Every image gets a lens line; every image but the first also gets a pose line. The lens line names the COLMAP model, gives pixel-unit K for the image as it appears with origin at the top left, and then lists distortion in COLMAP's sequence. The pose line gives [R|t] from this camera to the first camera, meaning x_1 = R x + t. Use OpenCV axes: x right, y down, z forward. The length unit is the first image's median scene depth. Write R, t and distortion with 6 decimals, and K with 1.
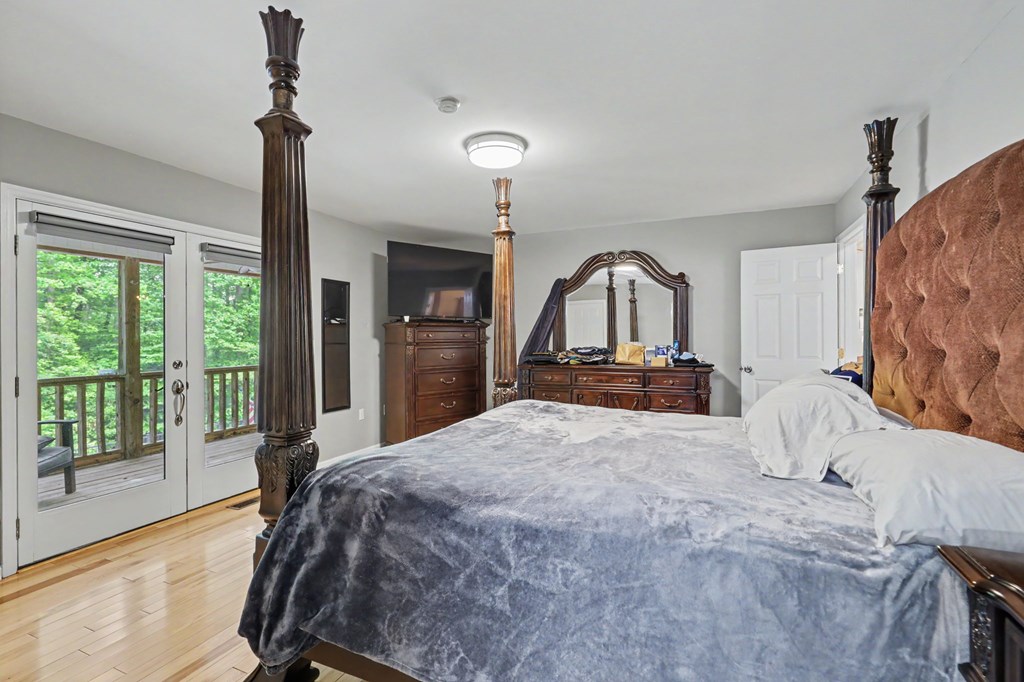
lens RADIAL K [[478.8, 0, 516.2], [0, 478.8, 335.4], [0, 0, 1]] dist [-0.004662, -0.000370]
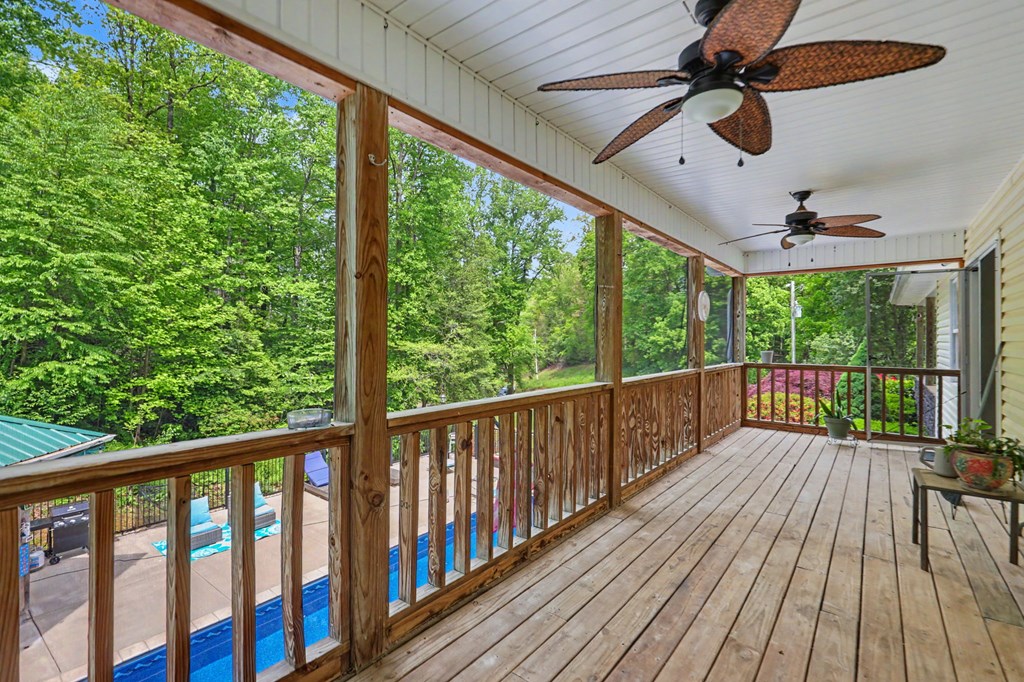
lens RADIAL K [[478.8, 0, 510.7], [0, 478.8, 335.7], [0, 0, 1]] dist [-0.004662, -0.000370]
pose [[0.964647, 0.008345, -0.263415, -0.125300], [-0.009019, 0.999958, -0.001350, 0.003323], [0.263392, 0.003678, 0.964682, 0.140913]]
